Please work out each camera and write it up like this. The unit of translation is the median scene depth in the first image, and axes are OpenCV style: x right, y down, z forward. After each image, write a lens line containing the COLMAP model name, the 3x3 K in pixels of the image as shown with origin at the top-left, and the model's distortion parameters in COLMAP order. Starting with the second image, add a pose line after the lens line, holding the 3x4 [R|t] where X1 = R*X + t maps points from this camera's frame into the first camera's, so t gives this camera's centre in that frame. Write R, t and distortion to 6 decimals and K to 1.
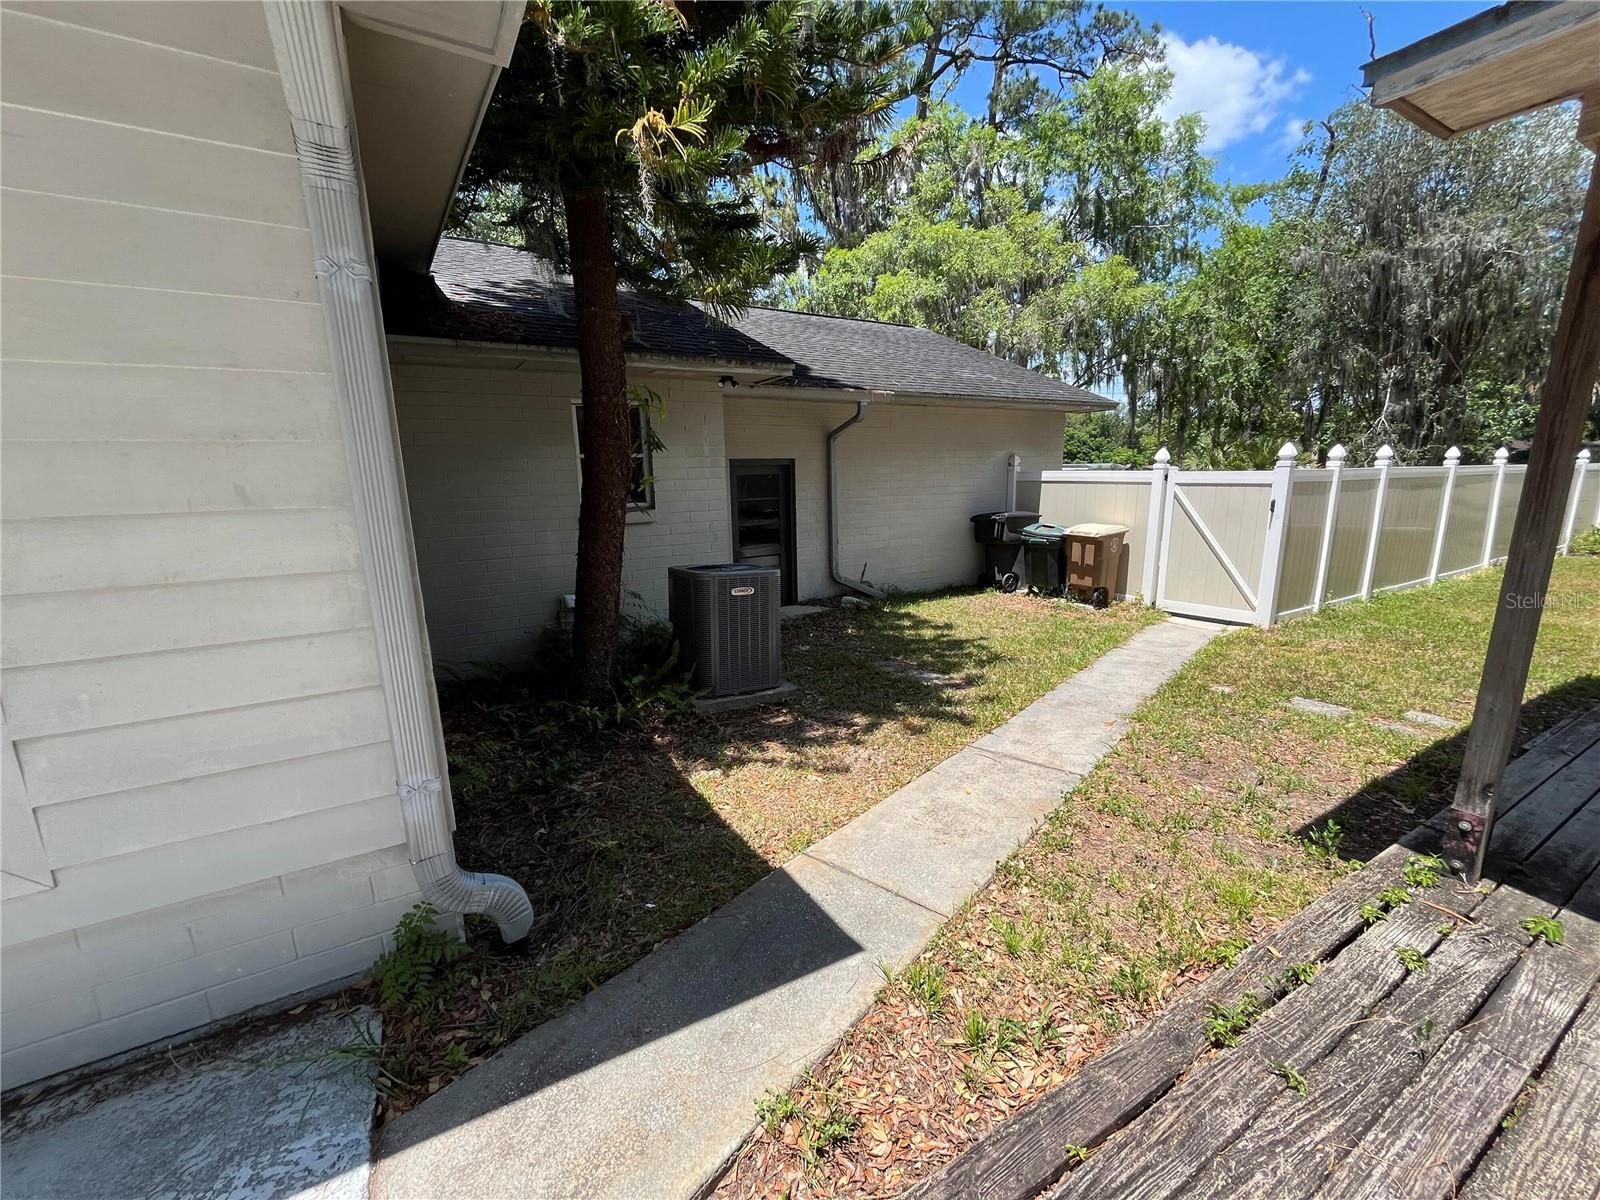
lens RADIAL K [[649.8, 0, 792.4], [0, 649.8, 611.2], [0, 0, 1]] dist [-0.009395, 0.000005]
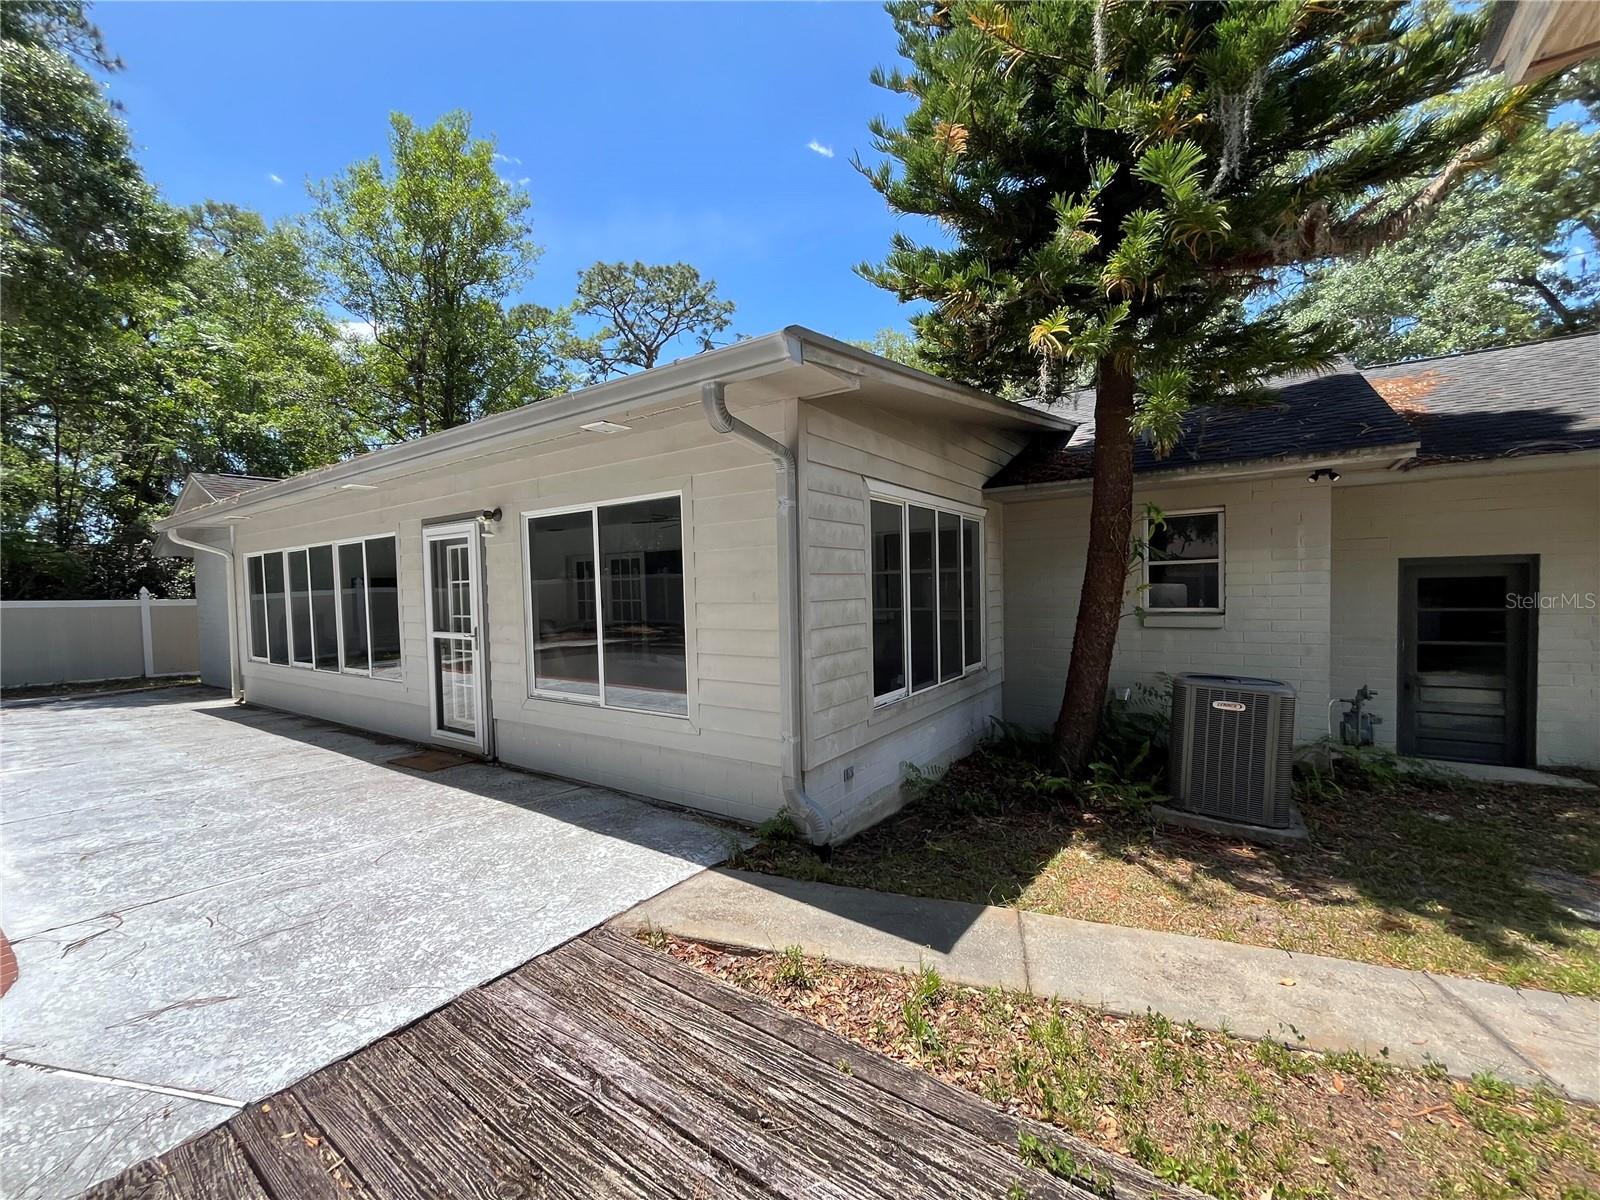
lens RADIAL K [[649.8, 0, 792.4], [0, 649.8, 611.2], [0, 0, 1]] dist [-0.009395, 0.000005]
pose [[0.401146, 0.044271, -0.914944, 0.557028], [-0.177412, 0.983674, -0.030188, -0.027519], [0.898670, 0.174432, 0.402451, 0.051025]]
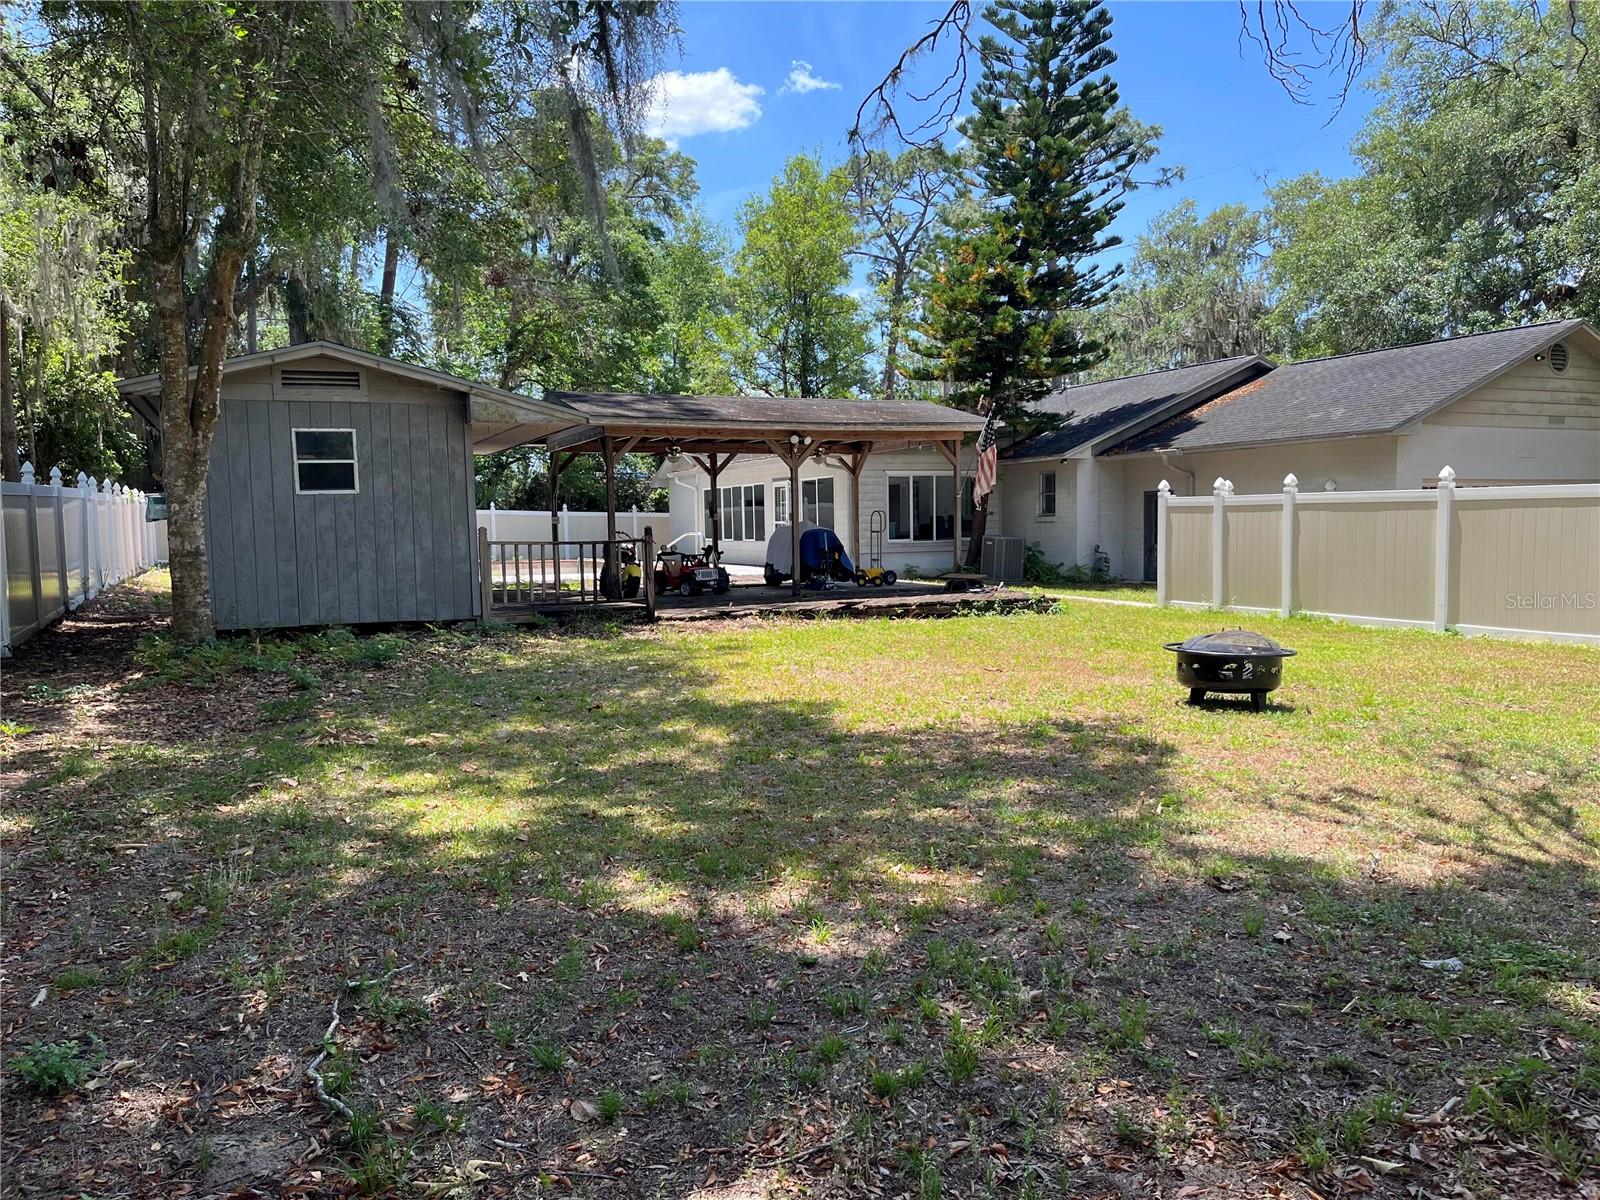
lens RADIAL K [[1188.2, 0, 800.0], [0, 1188.2, 600.0], [0, 0, 1]] dist [0.105875, -0.114659]
pose [[-0.118618, 0.088103, -0.989024, 5.526047], [-0.185345, 0.976585, 0.109224, -0.210603], [0.975488, 0.196266, -0.099511, 0.798310]]
